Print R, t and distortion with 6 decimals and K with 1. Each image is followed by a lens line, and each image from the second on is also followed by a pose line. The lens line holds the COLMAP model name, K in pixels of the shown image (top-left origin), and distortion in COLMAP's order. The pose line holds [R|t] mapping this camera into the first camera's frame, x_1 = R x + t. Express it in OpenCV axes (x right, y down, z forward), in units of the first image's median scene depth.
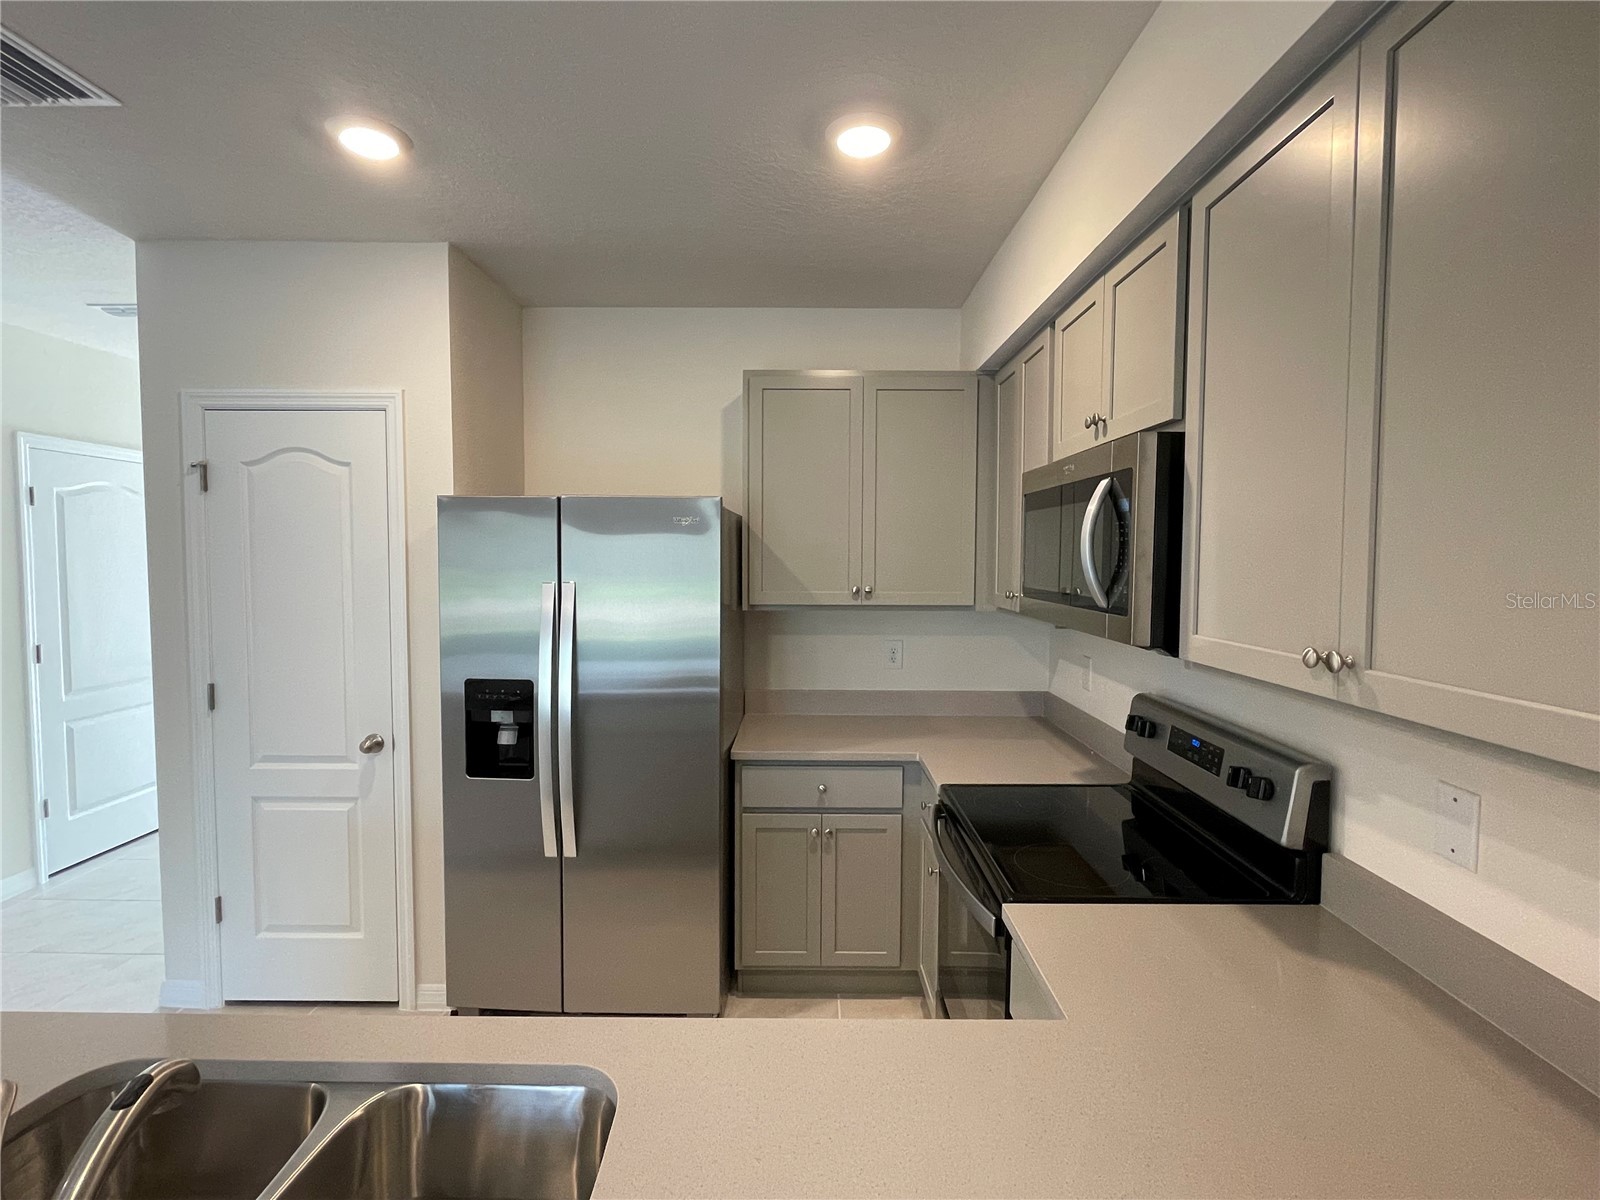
lens RADIAL K [[767.0, 0, 797.1], [0, 767.0, 593.3], [0, 0, 1]] dist [-0.002115, -0.000306]
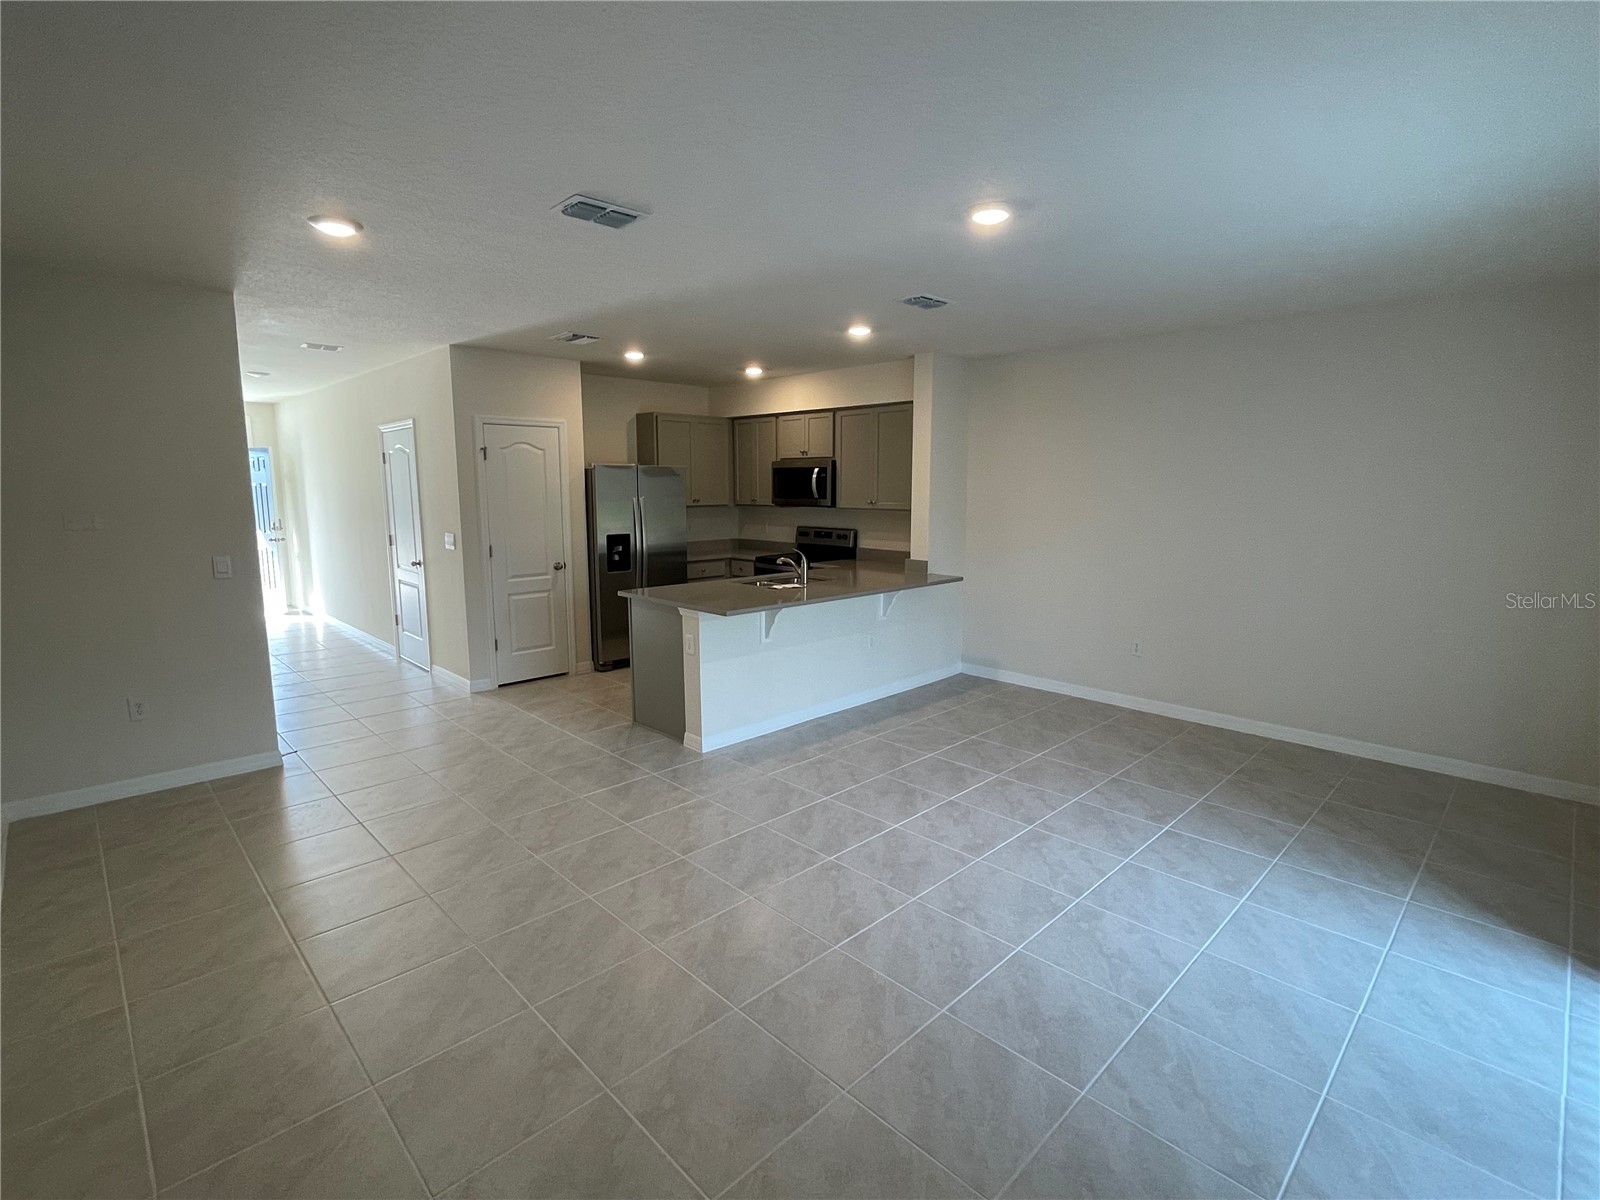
lens RADIAL K [[767.0, 0, 797.1], [0, 767.0, 593.3], [0, 0, 1]] dist [-0.002115, -0.000306]
pose [[0.712481, -0.104586, 0.693854, -1.738718], [0.039998, 0.993275, 0.108647, 0.048431], [-0.700551, -0.049656, 0.711873, -1.288782]]
